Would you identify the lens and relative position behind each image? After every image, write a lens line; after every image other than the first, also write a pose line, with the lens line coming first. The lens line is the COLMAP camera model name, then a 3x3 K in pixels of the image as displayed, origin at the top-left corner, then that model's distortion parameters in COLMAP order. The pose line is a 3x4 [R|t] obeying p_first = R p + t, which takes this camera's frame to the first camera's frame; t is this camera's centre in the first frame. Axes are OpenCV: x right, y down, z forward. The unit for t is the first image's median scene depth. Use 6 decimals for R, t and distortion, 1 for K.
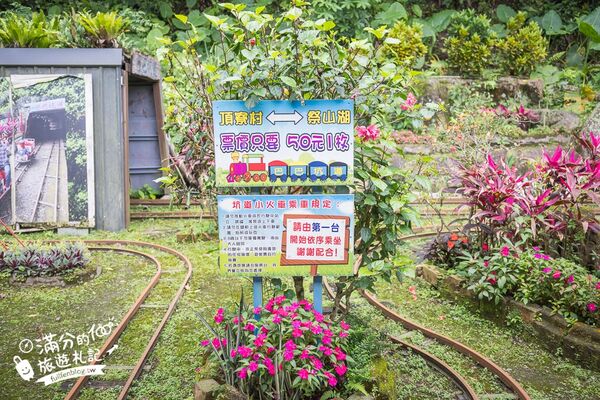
lens RADIAL K [[531.9, 0, 298.7], [0, 531.9, 200.4], [0, 0, 1]] dist [-0.006388, -0.007921]
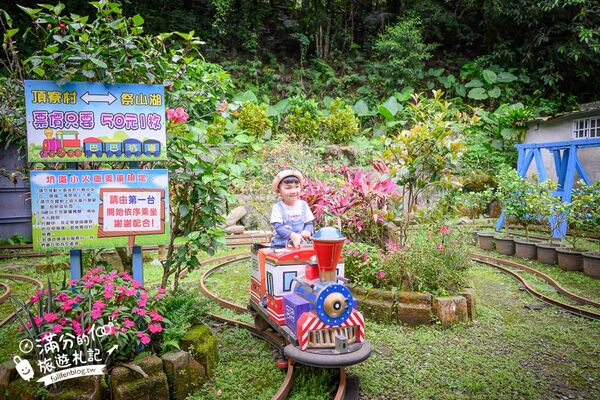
lens RADIAL K [[427.8, 0, 301.7], [0, 427.8, 199.9], [0, 0, 1]] dist [-0.000146, -0.001425]
pose [[0.964512, -0.021456, 0.263166, 0.135644], [0.059753, 0.988573, -0.138396, 0.191769], [-0.257190, 0.149209, 0.954772, 0.073862]]
